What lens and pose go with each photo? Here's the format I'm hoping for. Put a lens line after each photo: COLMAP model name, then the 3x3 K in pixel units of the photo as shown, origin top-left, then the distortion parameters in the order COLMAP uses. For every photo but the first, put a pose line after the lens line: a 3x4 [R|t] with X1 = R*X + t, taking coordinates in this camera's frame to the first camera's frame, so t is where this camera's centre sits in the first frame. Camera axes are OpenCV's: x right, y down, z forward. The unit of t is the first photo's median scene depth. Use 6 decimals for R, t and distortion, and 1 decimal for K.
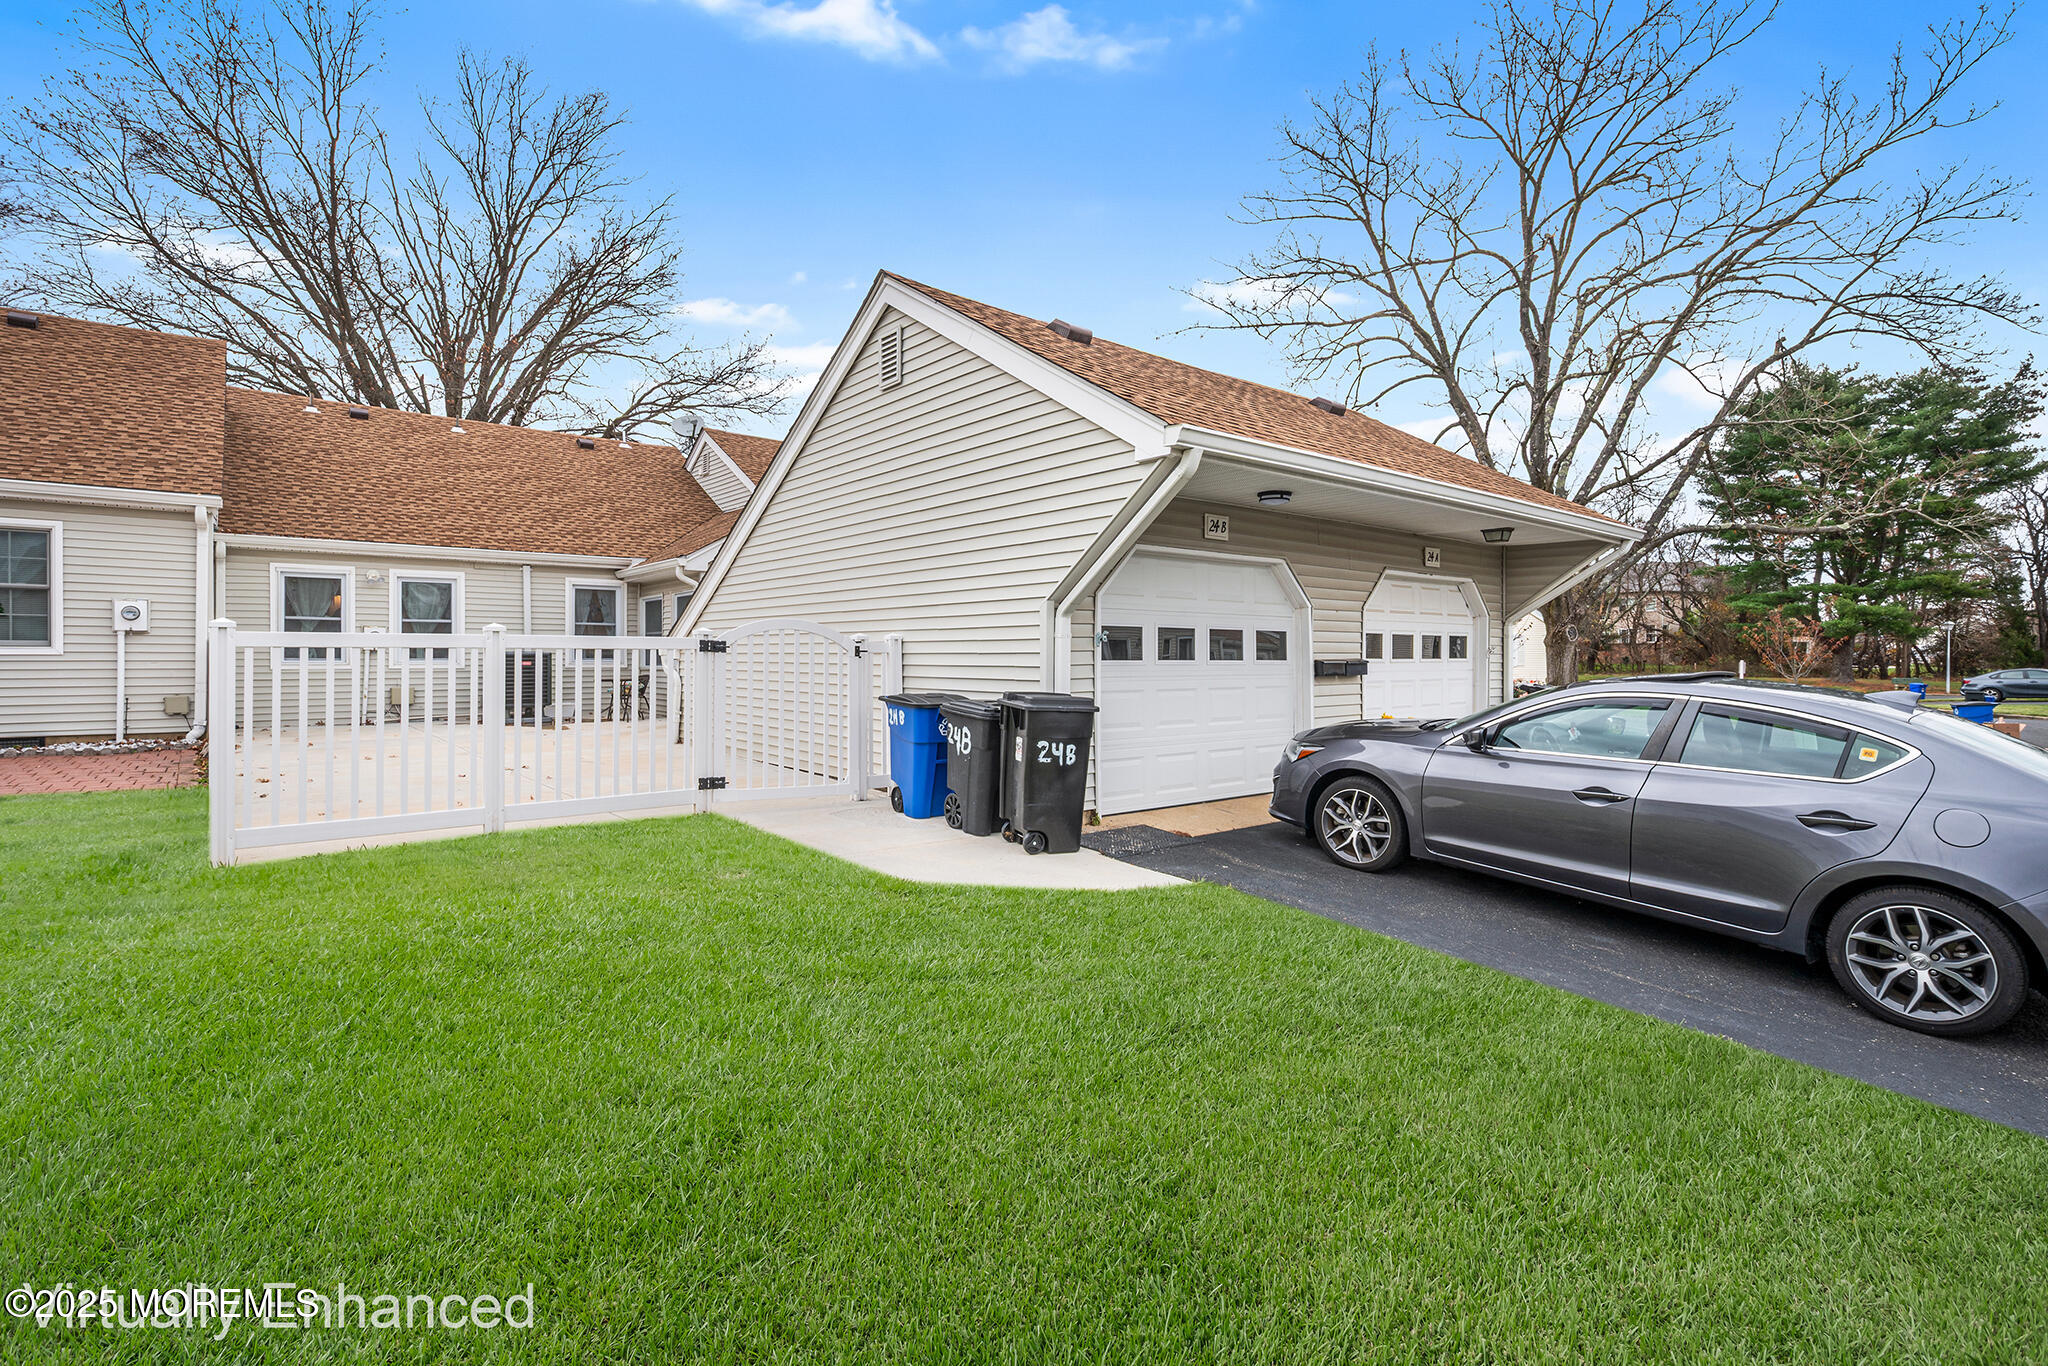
lens RADIAL K [[961.5, 0, 1023.4], [0, 961.5, 669.9], [0, 0, 1]] dist [0.004039, 0.000349]
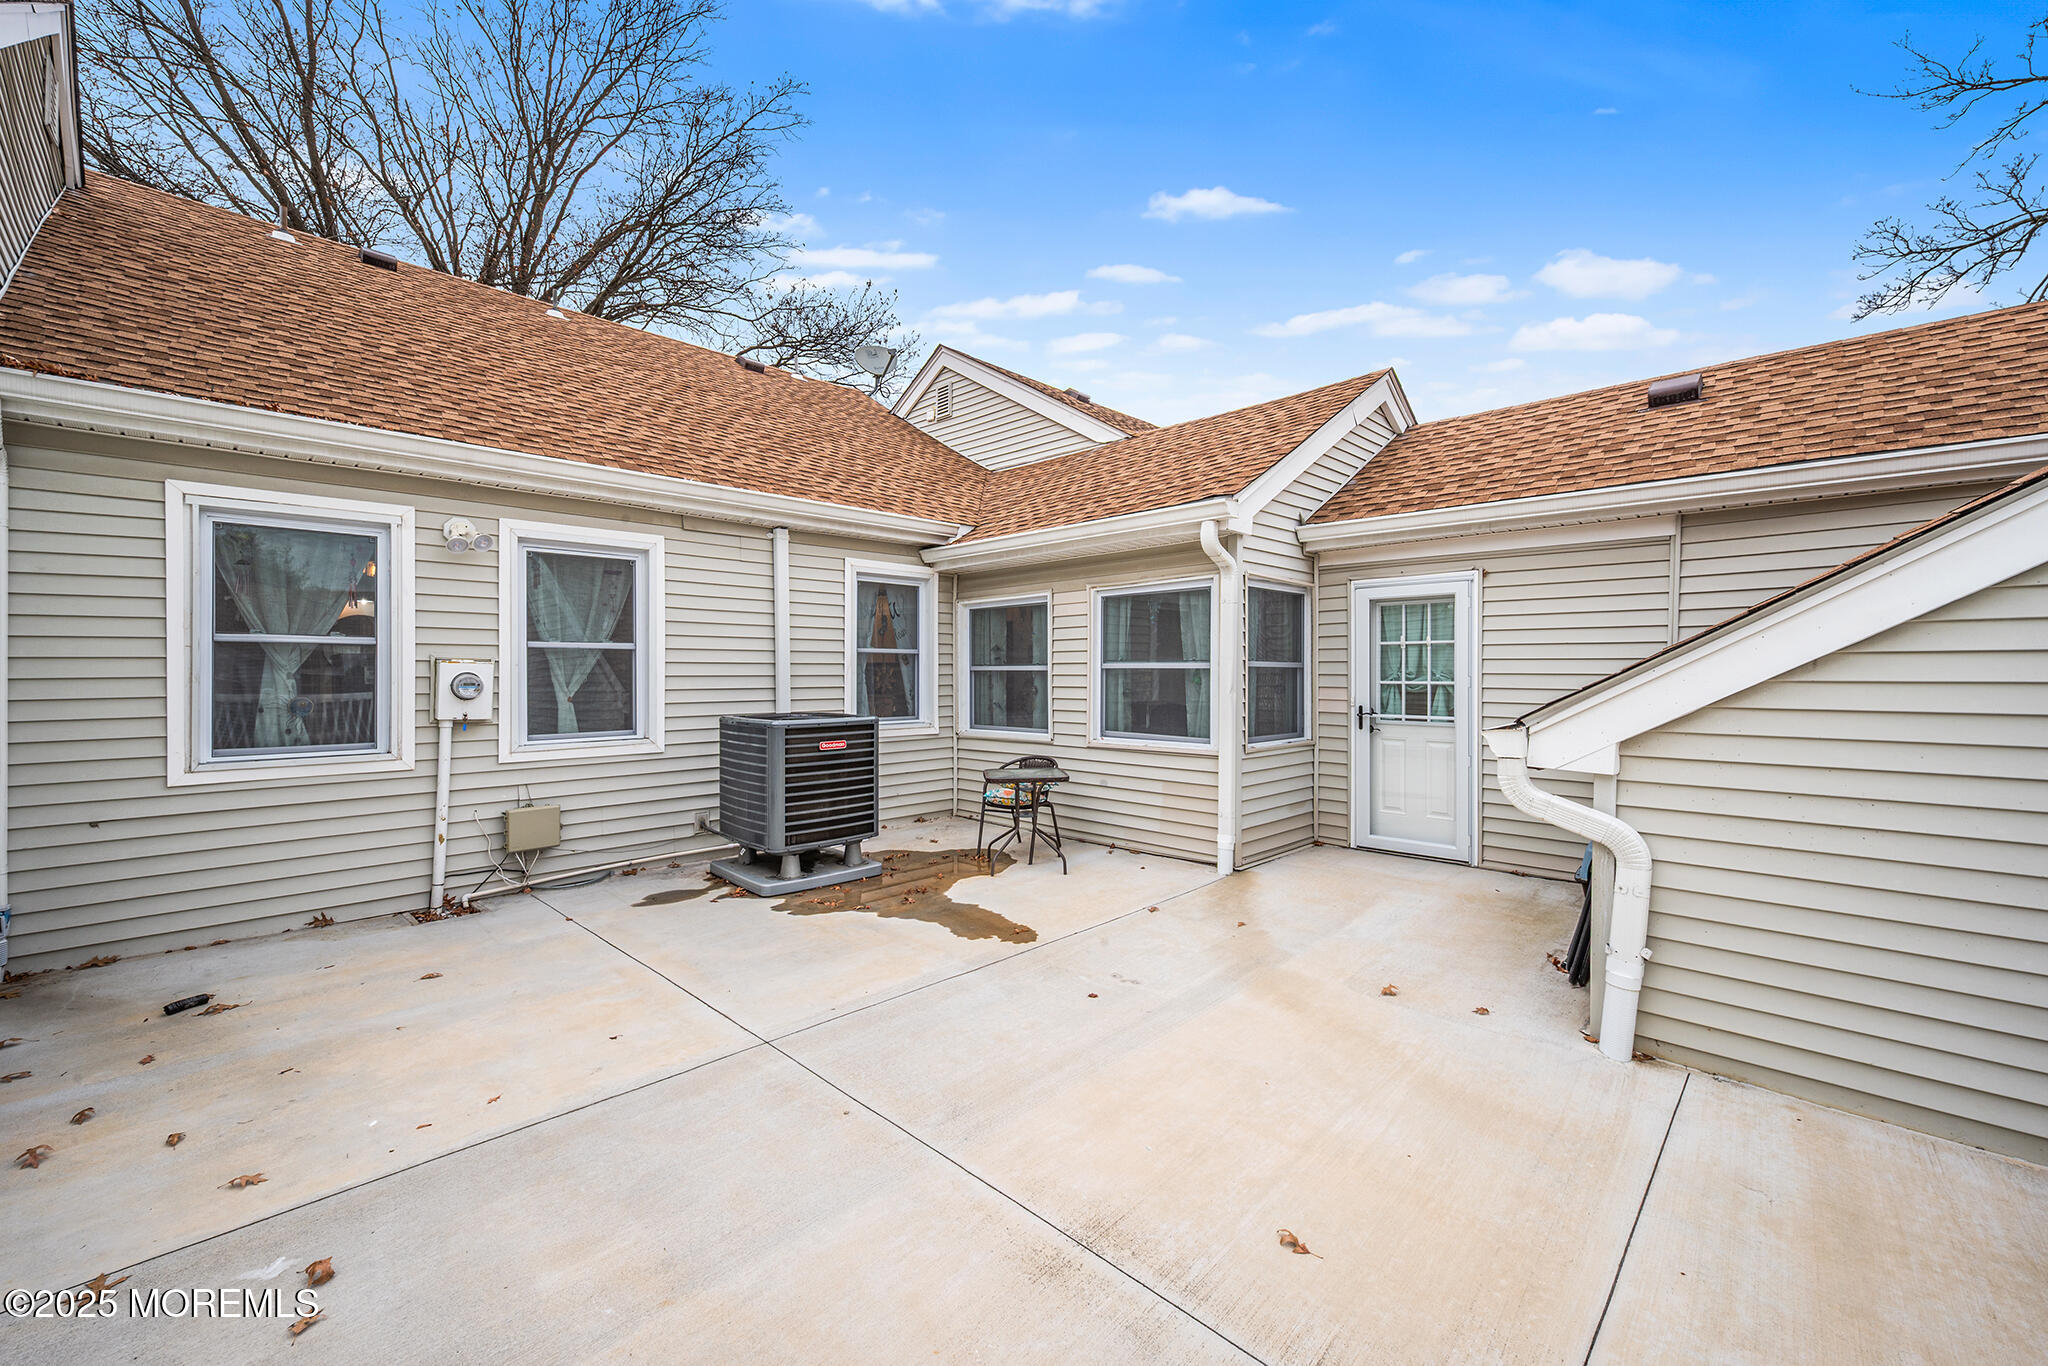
lens RADIAL K [[827.0, 0, 1024.5], [0, 827.0, 677.2], [0, 0, 1]] dist [0.006719, -0.000904]
pose [[0.994674, -0.006442, 0.102872, -0.433321], [0.007591, 0.999913, -0.010786, -0.029512], [-0.102794, 0.011509, 0.994636, 0.575273]]
